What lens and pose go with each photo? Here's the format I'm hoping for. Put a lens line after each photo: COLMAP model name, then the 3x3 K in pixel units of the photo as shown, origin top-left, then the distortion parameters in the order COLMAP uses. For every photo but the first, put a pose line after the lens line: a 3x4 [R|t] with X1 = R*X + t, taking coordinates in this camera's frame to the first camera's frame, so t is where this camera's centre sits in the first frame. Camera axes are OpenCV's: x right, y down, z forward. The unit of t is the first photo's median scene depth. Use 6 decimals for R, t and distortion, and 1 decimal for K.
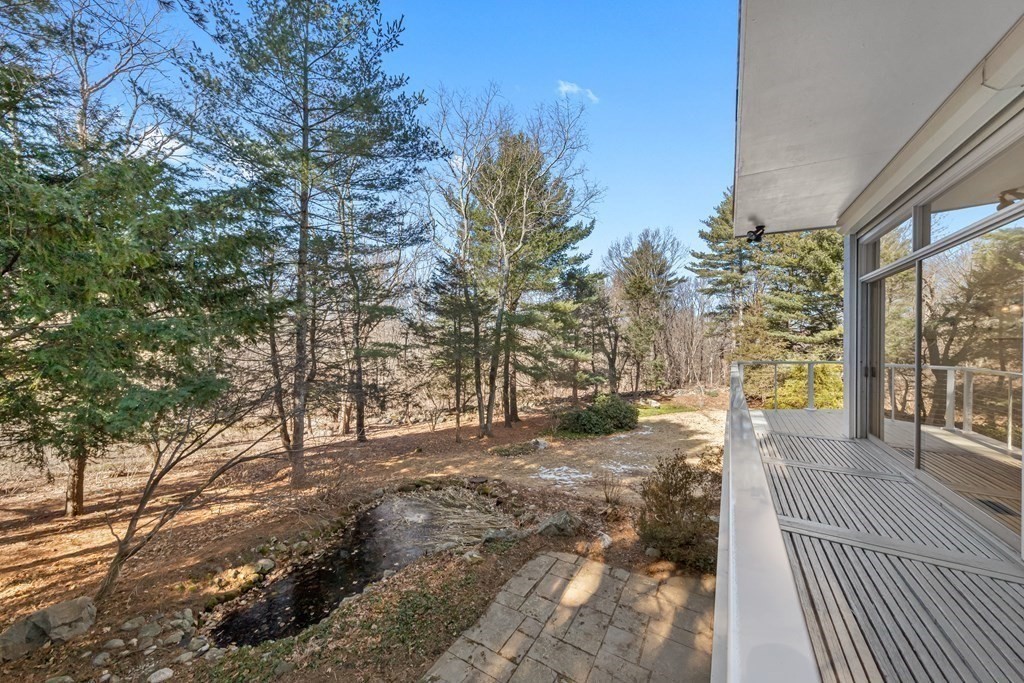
lens RADIAL K [[355.6, 0, 511.3], [0, 355.6, 346.9], [0, 0, 1]] dist [0.011681, 0.000142]
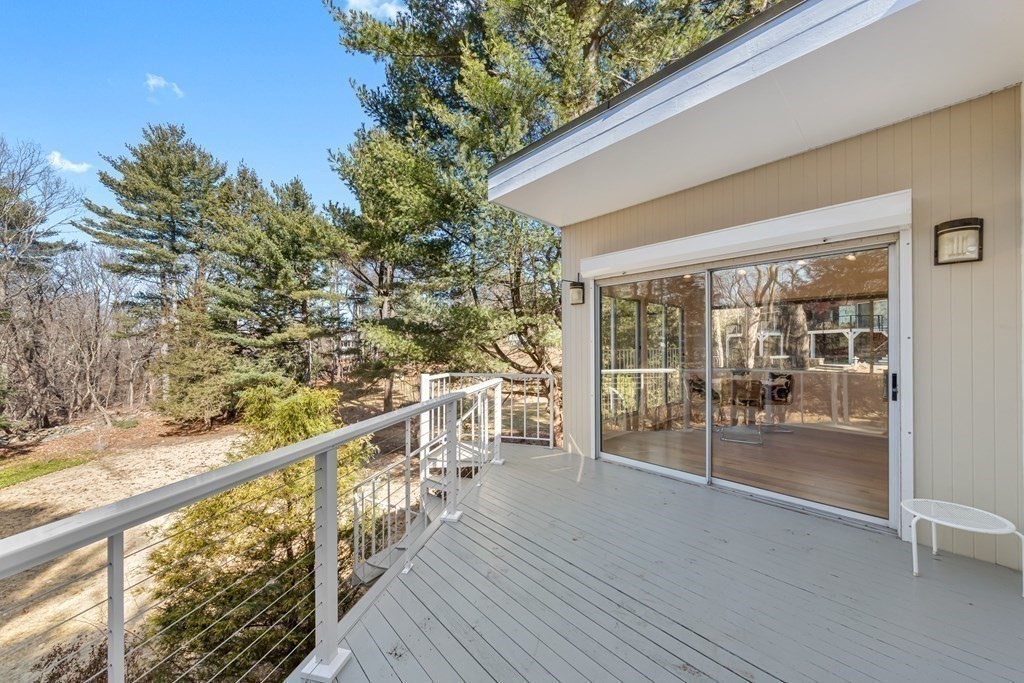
lens RADIAL K [[384.7, 0, 512.0], [0, 384.7, 341.5], [0, 0, 1]] dist [0.008177, 0.000080]
pose [[0.291770, 0.006075, 0.956469, 0.095982], [0.015919, 0.999810, -0.011207, -0.002825], [-0.956356, 0.018496, 0.291618, 0.120640]]
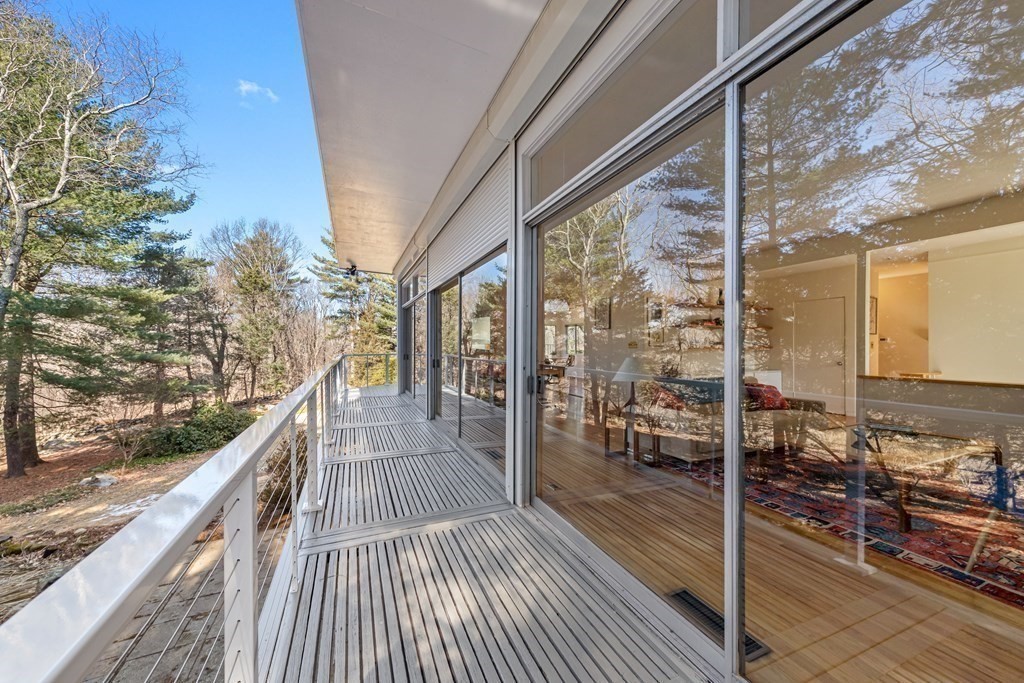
lens RADIAL K [[362.8, 0, 507.9], [0, 362.8, 347.4], [0, 0, 1]] dist [0.001508, 0.000137]
pose [[0.576137, 0.000654, 0.817353, -0.027322], [0.003013, 0.999991, -0.002925, 0.002928], [-0.817347, 0.004148, 0.576130, -0.060020]]
